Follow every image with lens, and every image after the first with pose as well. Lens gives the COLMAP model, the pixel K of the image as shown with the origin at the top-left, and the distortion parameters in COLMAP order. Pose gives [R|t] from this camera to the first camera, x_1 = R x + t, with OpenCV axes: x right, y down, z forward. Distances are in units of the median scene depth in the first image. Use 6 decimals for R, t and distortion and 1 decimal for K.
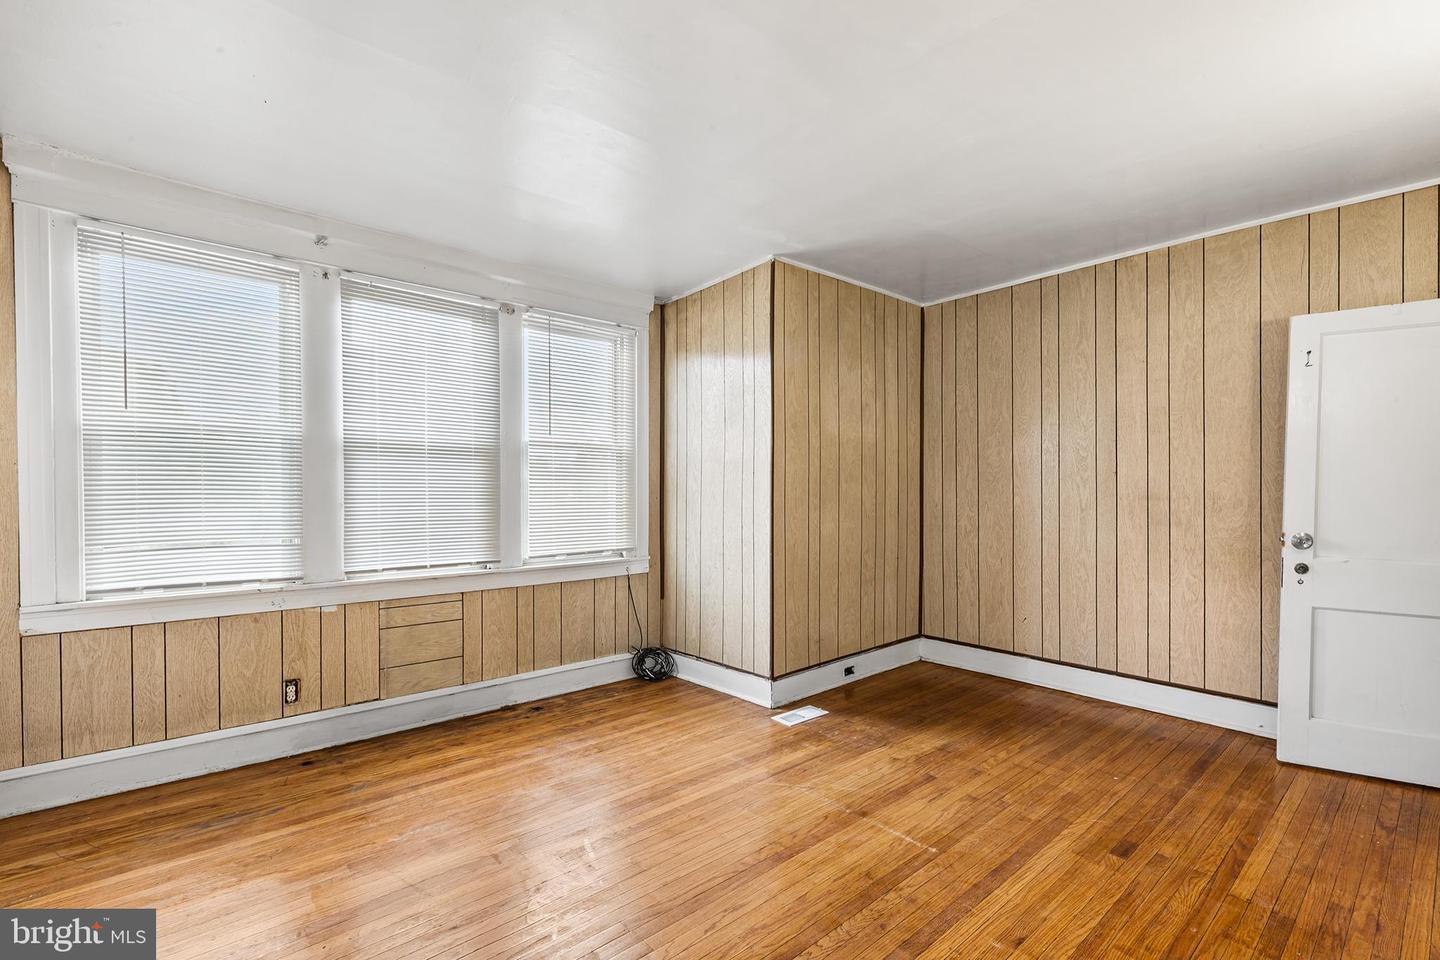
lens RADIAL K [[645.2, 0, 720.7], [0, 645.2, 491.8], [0, 0, 1]] dist [0.002592, 0.000074]
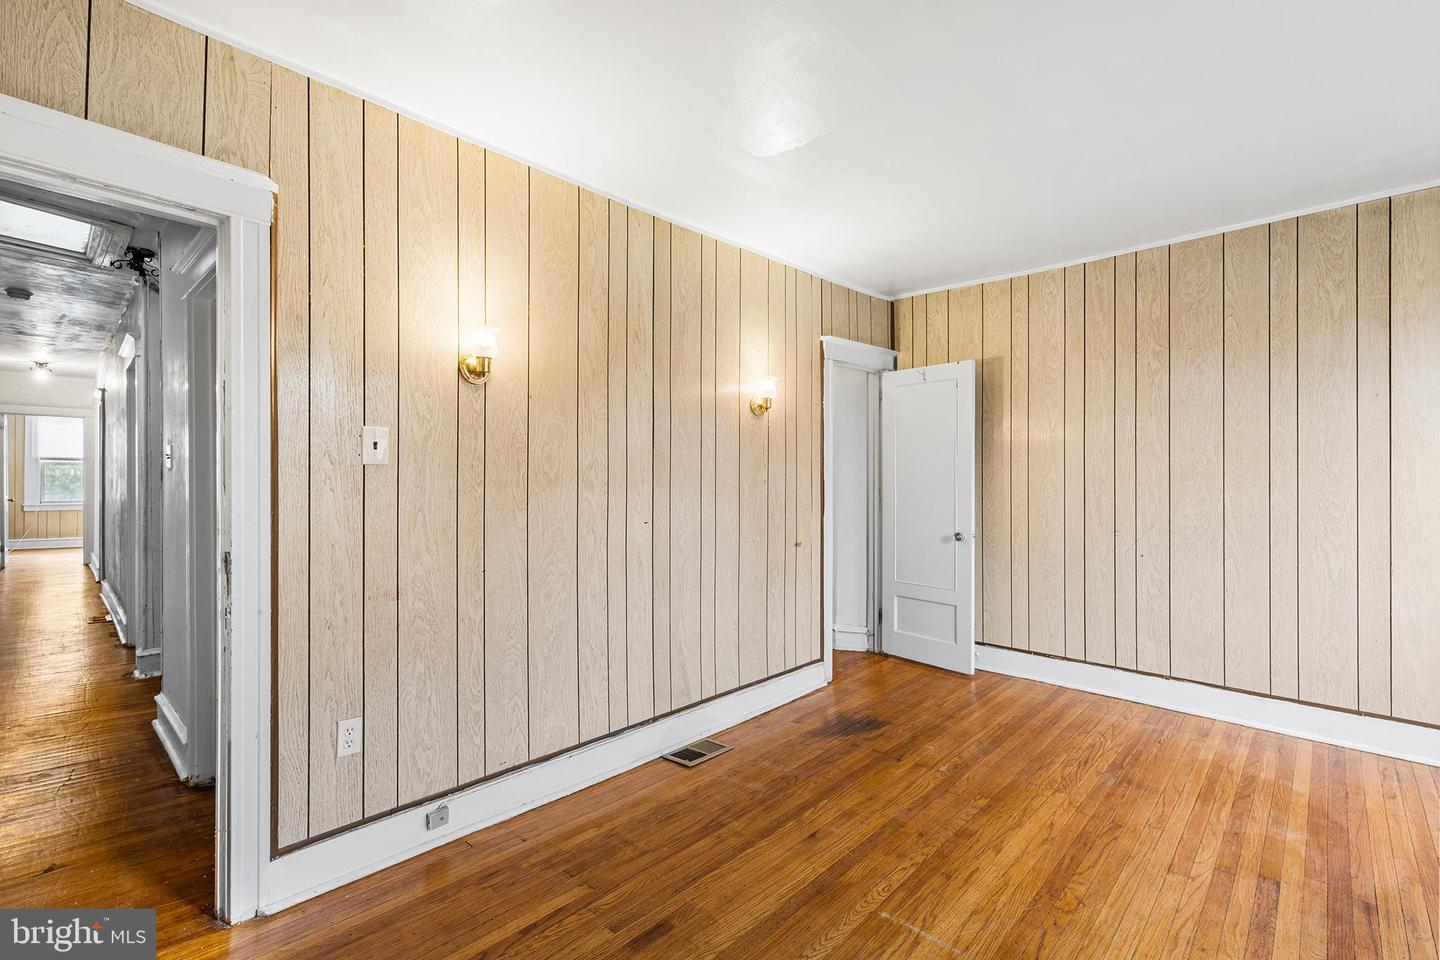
lens RADIAL K [[645.0, 0, 721.0], [0, 645.0, 475.9], [0, 0, 1]] dist [-0.000204, -0.000126]
pose [[-0.995500, -0.002039, -0.094741, 0.423618], [-0.002708, 0.999972, 0.006937, -0.011949], [0.094724, 0.007162, -0.995478, 1.234592]]
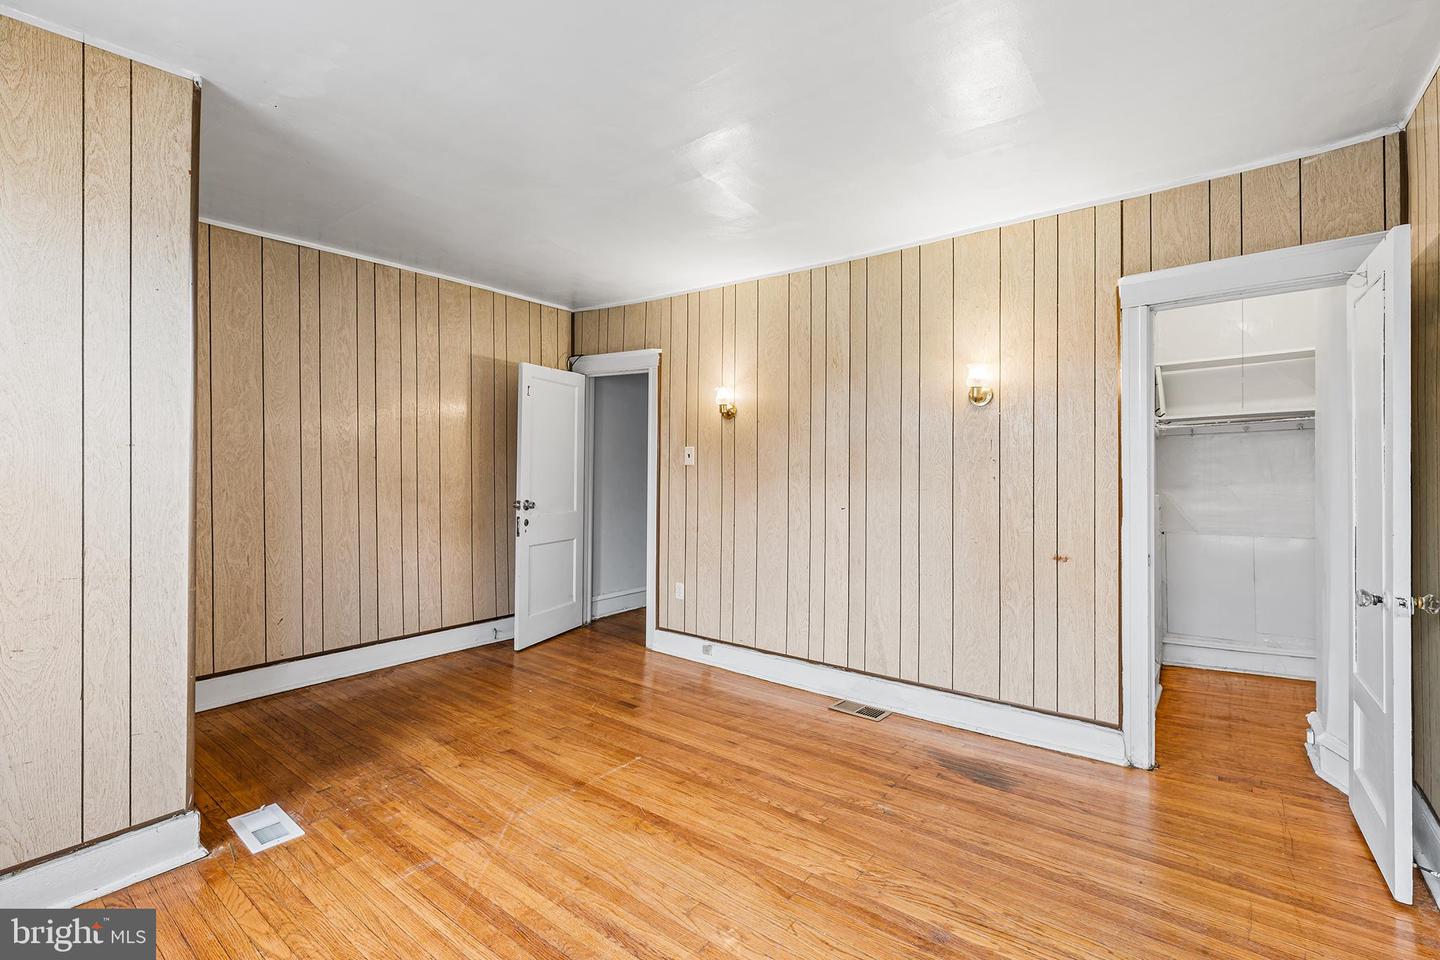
lens RADIAL K [[645.0, 0, 714.8], [0, 645.0, 457.7], [0, 0, 1]] dist [0.000897, 0.000323]
pose [[-0.181781, 0.016942, 0.983193, -0.655799], [0.003503, 0.999856, -0.016582, -0.010876], [-0.983333, 0.000430, -0.181814, 0.740337]]
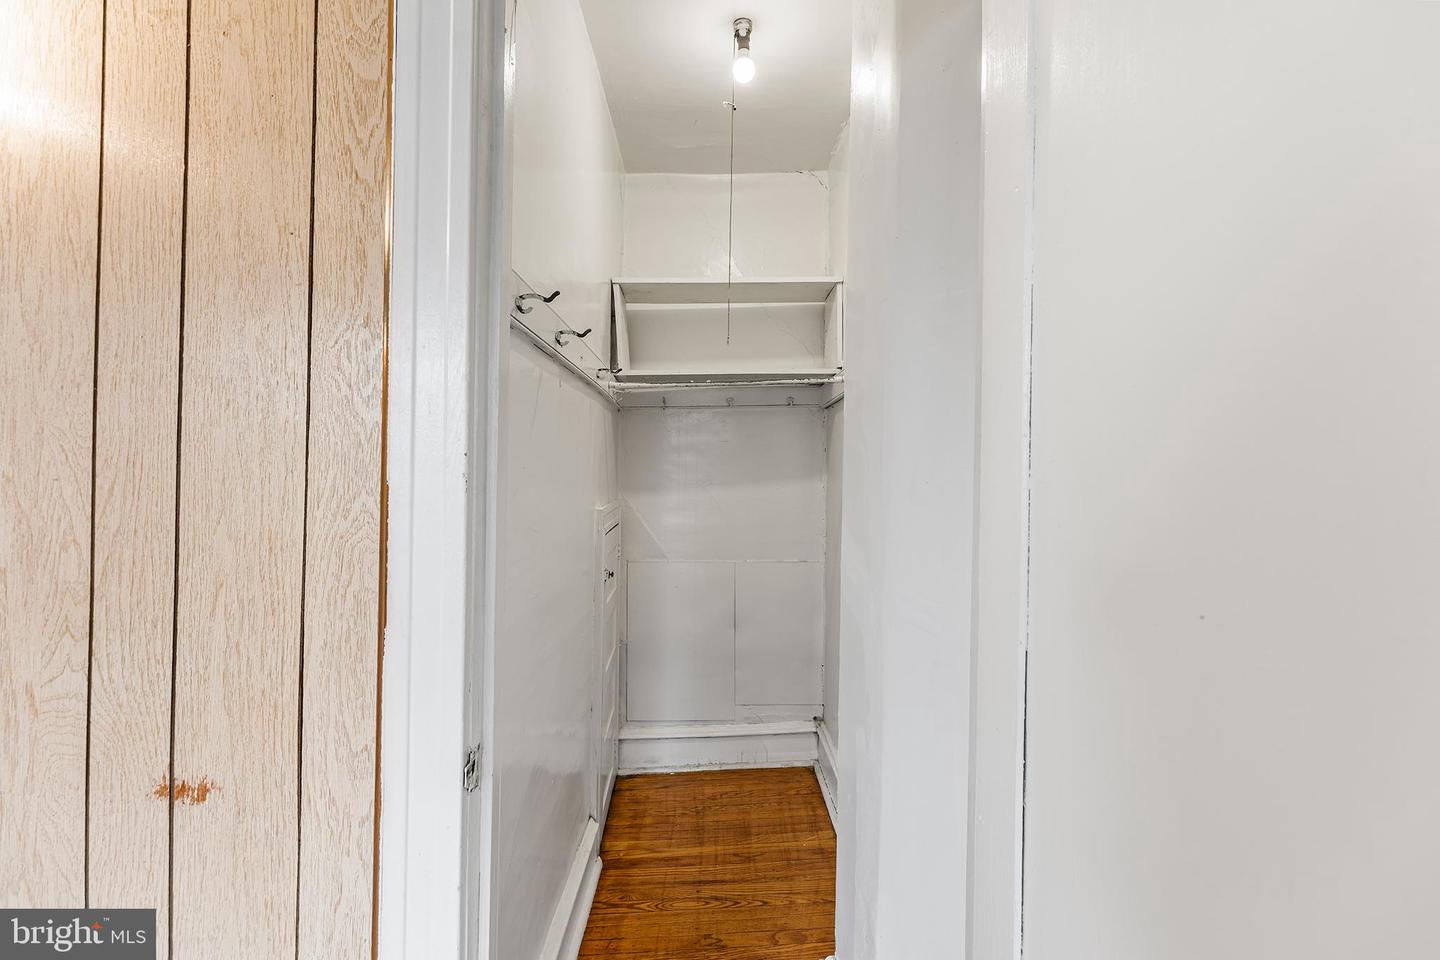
lens RADIAL K [[645.2, 0, 720.7], [0, 645.2, 491.8], [0, 0, 1]] dist [0.002592, 0.000074]
pose [[-0.761173, -0.032158, 0.647751, -0.135434], [-0.006400, 0.999094, 0.042080, -0.002869], [-0.648517, 0.027885, -0.760689, 0.130079]]
